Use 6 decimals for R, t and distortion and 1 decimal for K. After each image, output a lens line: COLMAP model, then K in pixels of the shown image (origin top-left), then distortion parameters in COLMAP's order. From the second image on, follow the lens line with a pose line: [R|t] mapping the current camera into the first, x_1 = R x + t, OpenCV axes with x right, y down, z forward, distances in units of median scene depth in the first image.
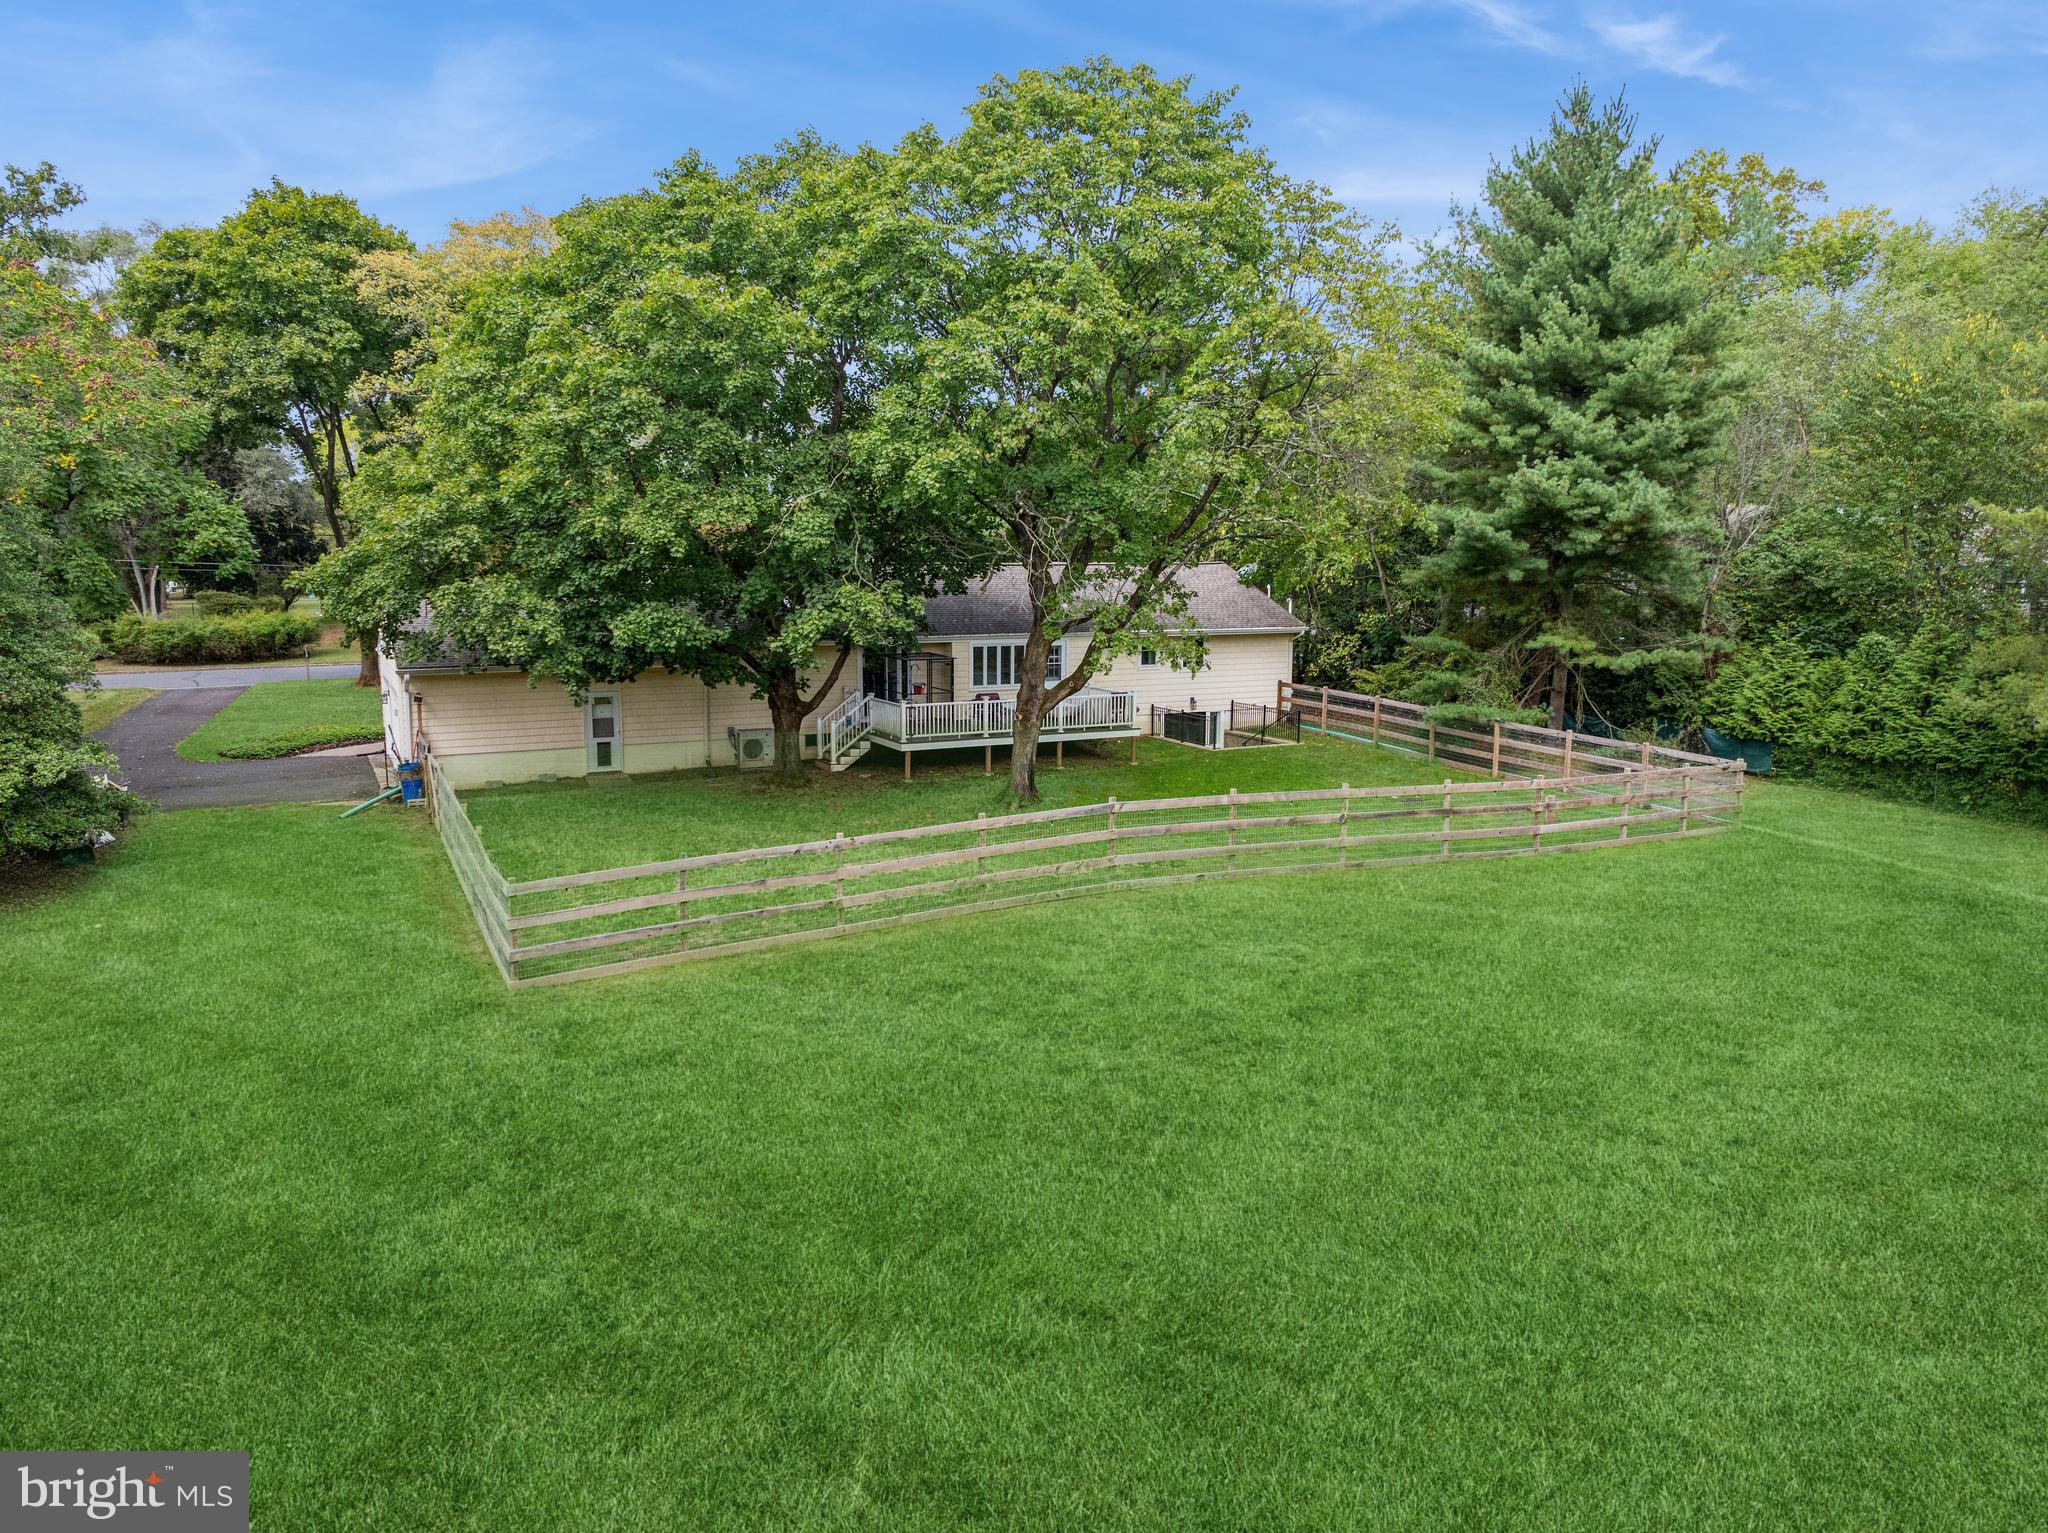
lens RADIAL K [[1453.9, 0, 1024.0], [0, 1453.9, 766.5], [0, 0, 1]] dist [-0.029156, 0.001898]
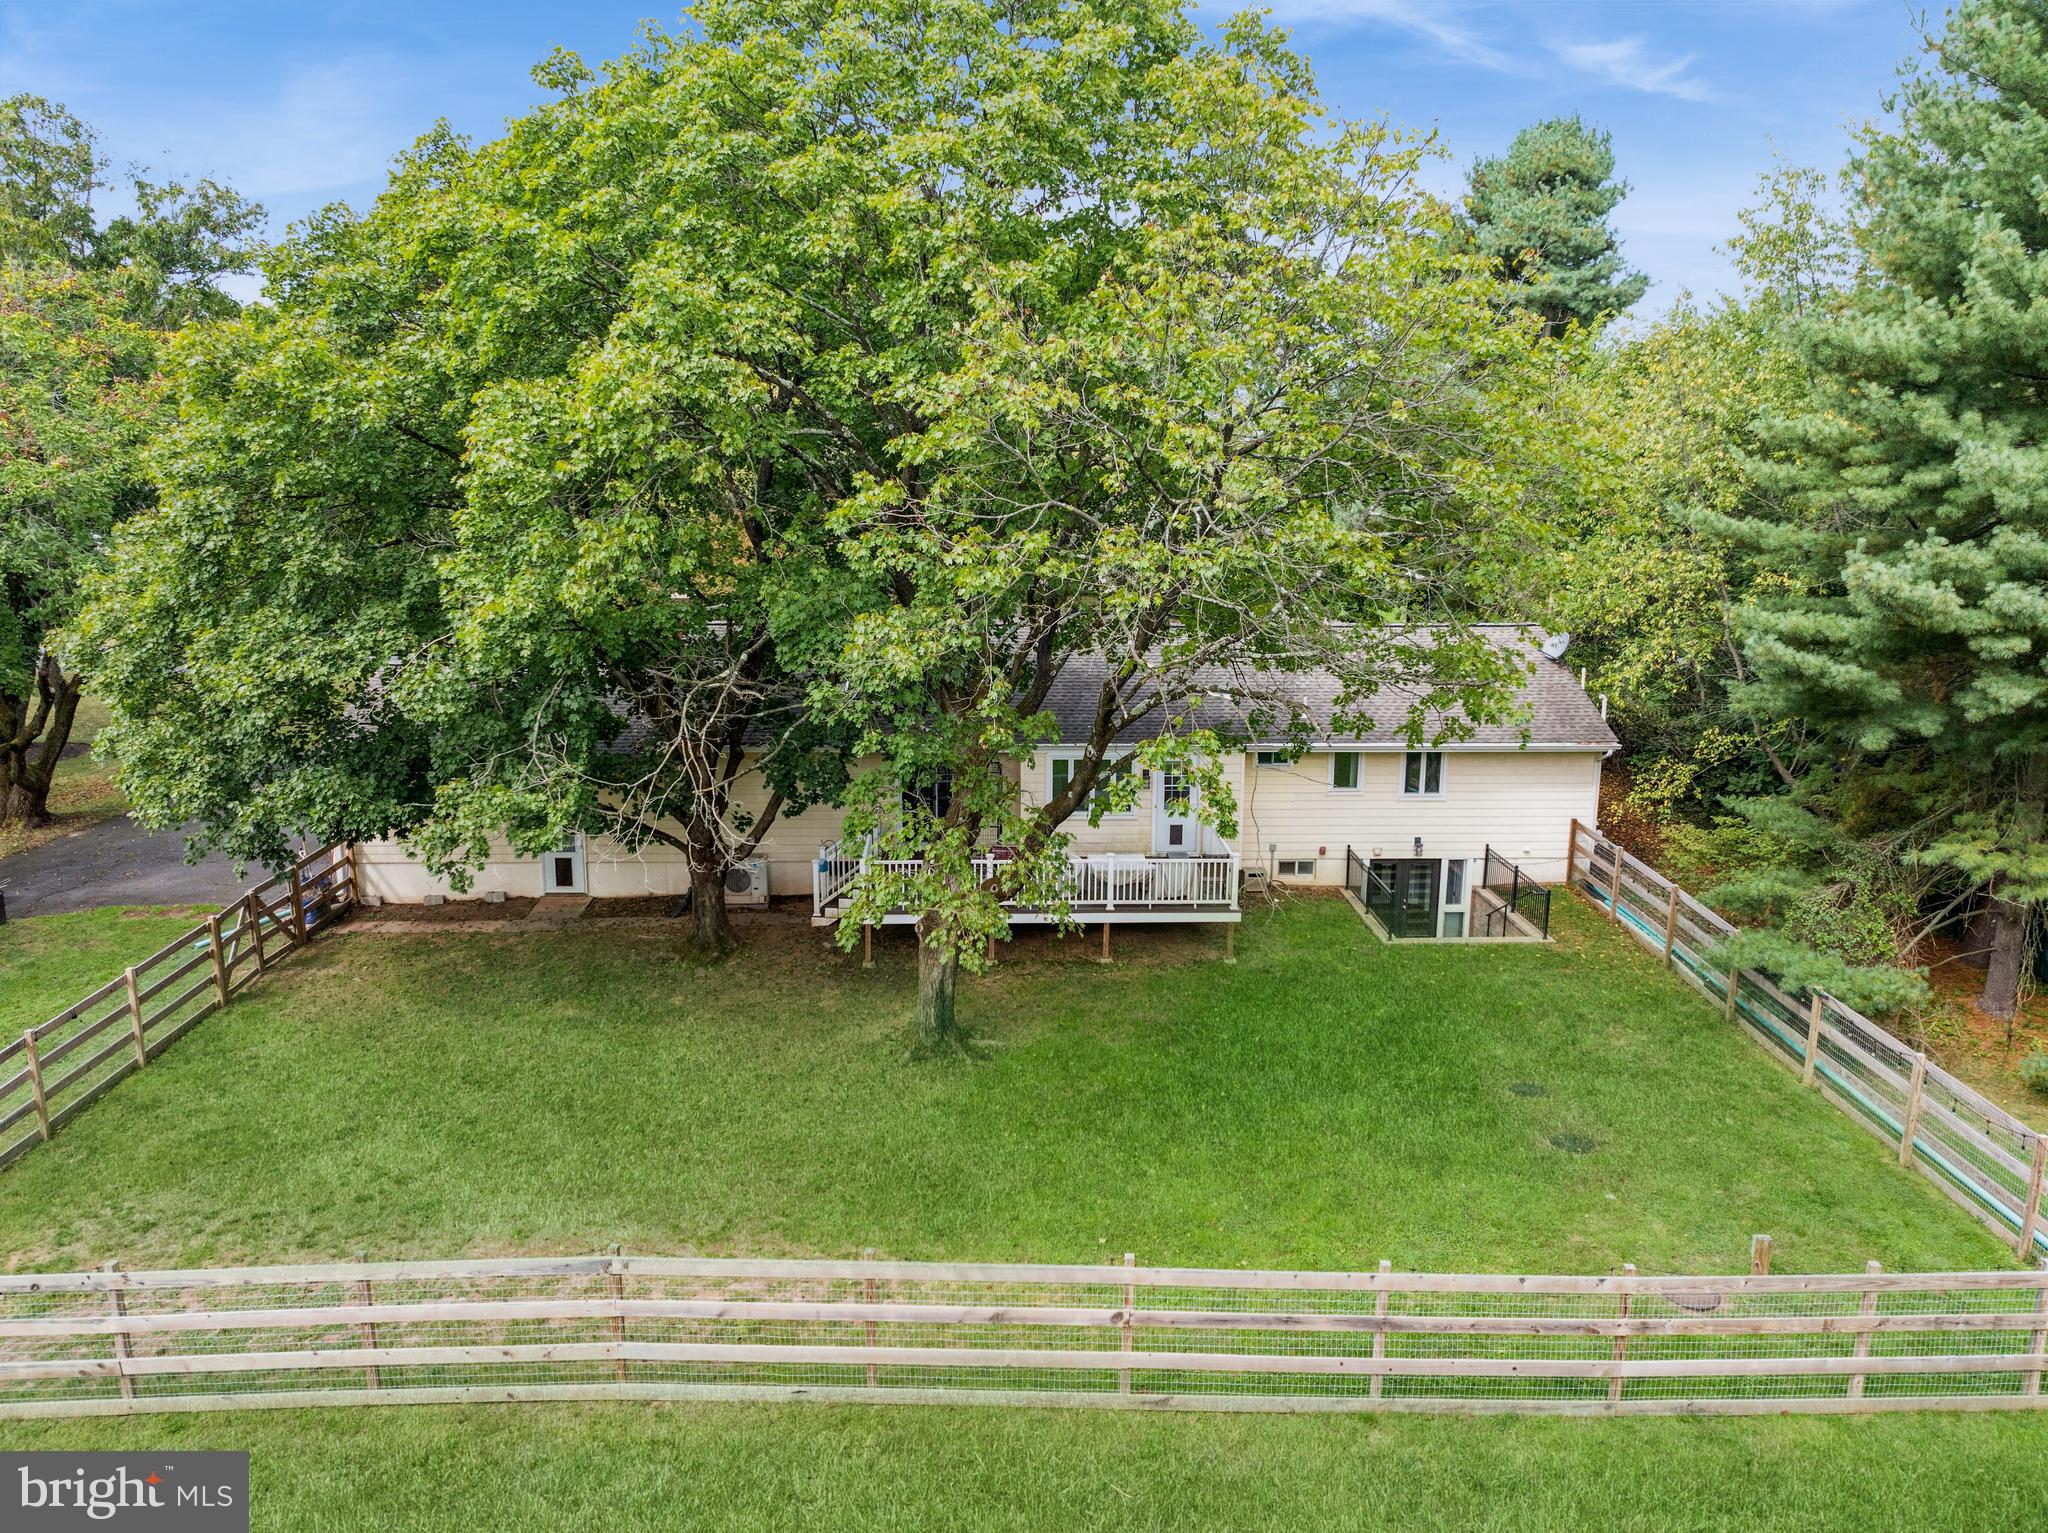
lens RADIAL K [[1453.9, 0, 1024.0], [0, 1453.9, 766.5], [0, 0, 1]] dist [-0.029156, 0.001898]
pose [[0.905775, 0.087462, -0.414635, 0.266212], [-0.065551, 0.995610, 0.066813, -0.133473], [0.418658, -0.033337, 0.907532, 0.357102]]
